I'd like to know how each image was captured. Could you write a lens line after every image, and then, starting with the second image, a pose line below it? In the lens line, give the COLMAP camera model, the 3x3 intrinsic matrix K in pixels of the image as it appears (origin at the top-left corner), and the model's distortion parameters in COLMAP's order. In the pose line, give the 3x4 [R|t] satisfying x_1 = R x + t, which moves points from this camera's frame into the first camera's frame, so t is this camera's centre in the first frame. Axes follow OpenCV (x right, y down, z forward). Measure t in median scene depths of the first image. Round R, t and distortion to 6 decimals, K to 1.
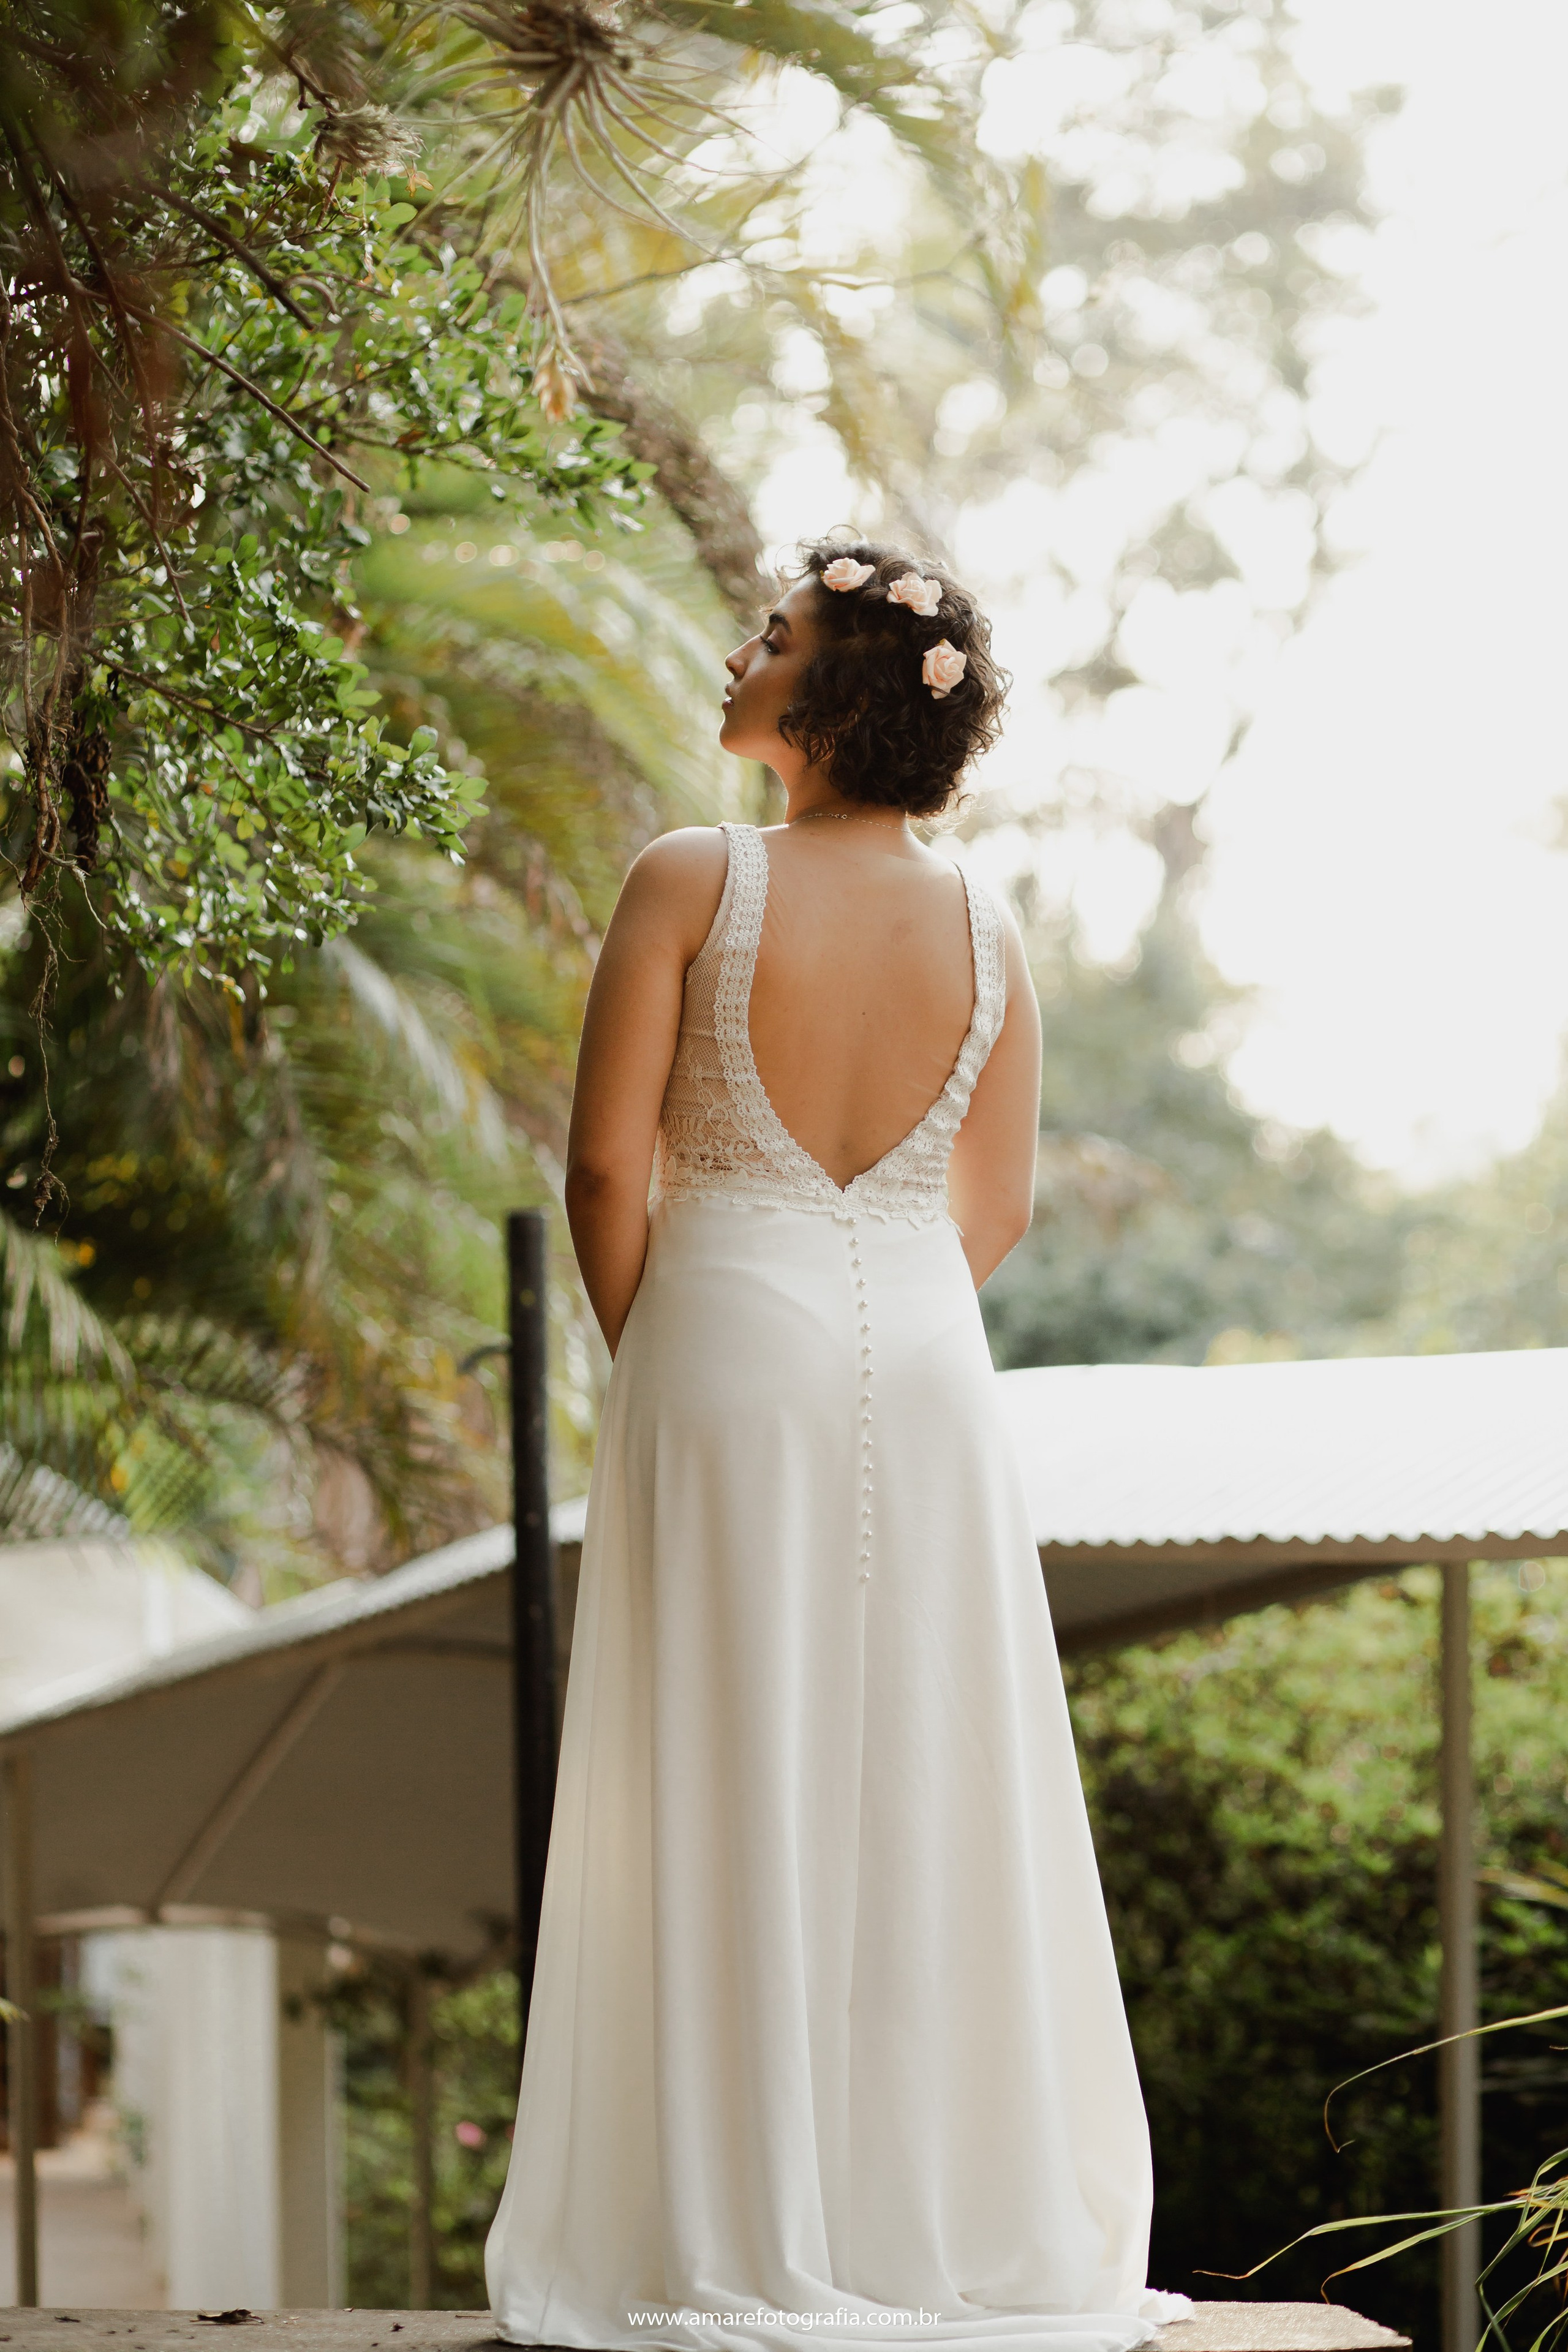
lens RADIAL K [[5741.5, 0, 768.0], [0, 5741.5, 1188.3], [0, 0, 1]] dist [0.091832, 0.000000]
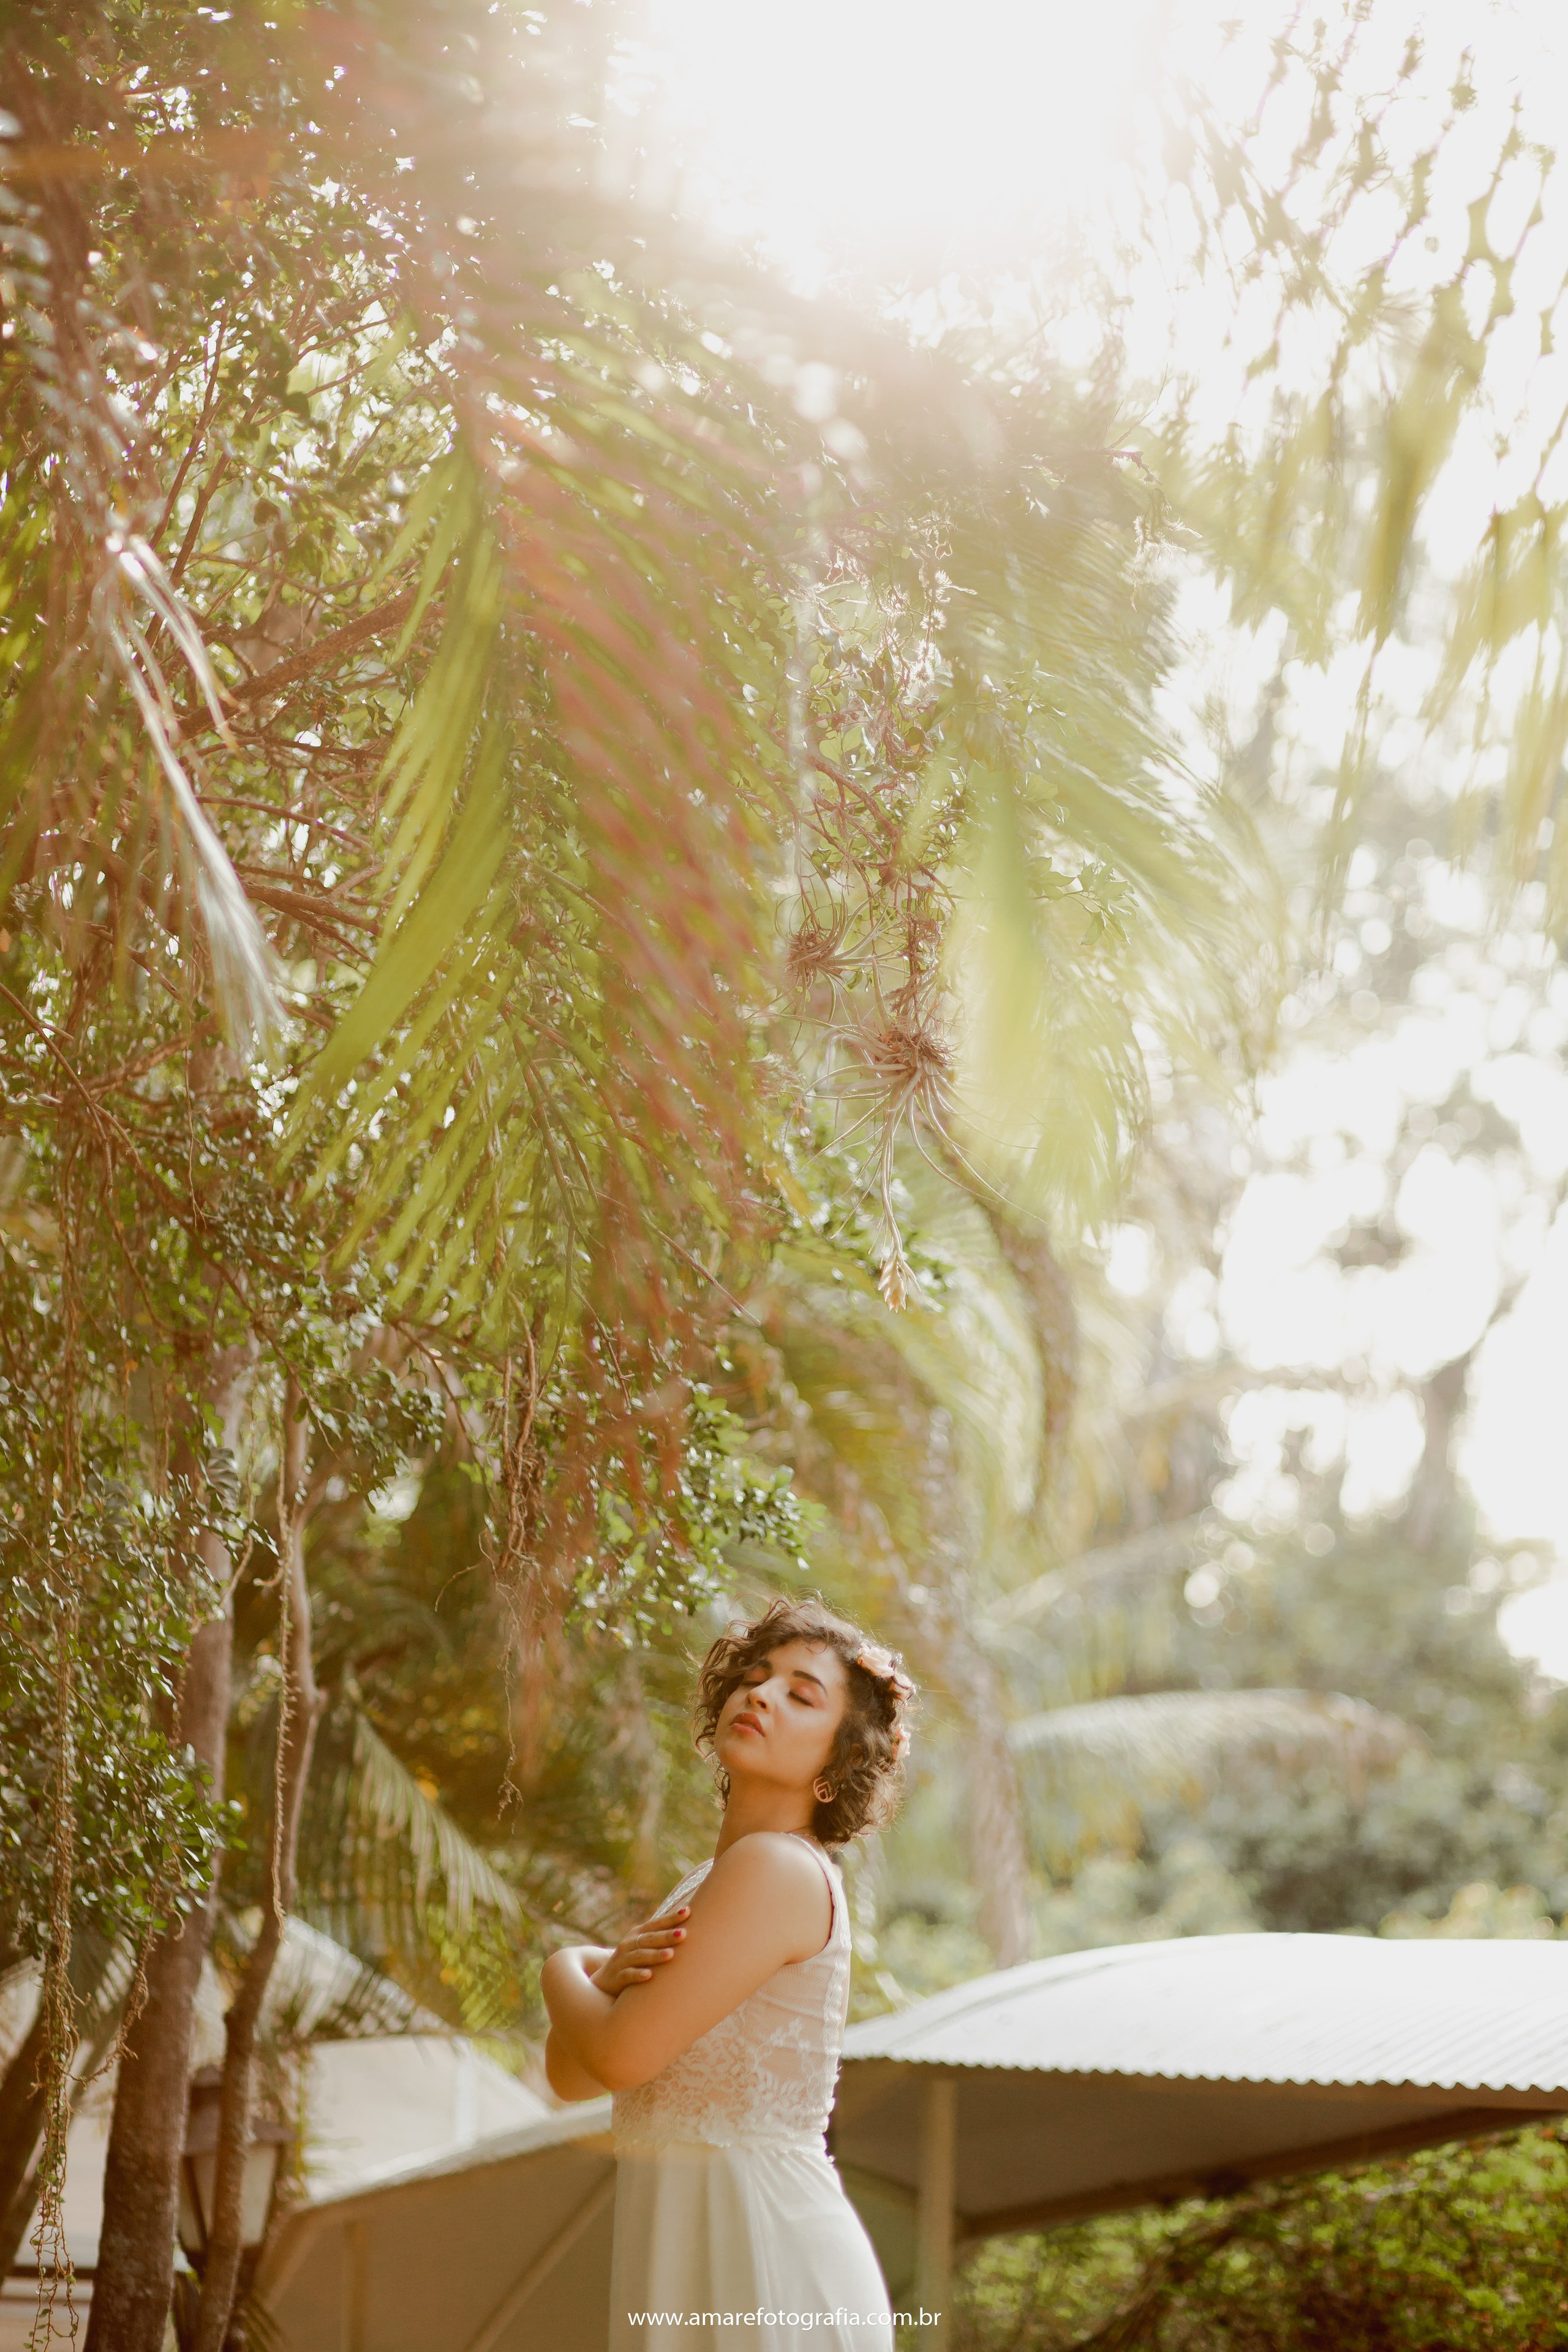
lens RADIAL K [[5741.5, 0, 779.6], [0, 5741.5, 1193.1], [0, 0, 1]] dist [0.091832, 0.000000]
pose [[0.997973, 0.040122, -0.049394, 0.002969], [-0.044268, 0.995317, -0.085930, -0.013868], [0.045715, 0.087943, 0.995076, -0.206239]]
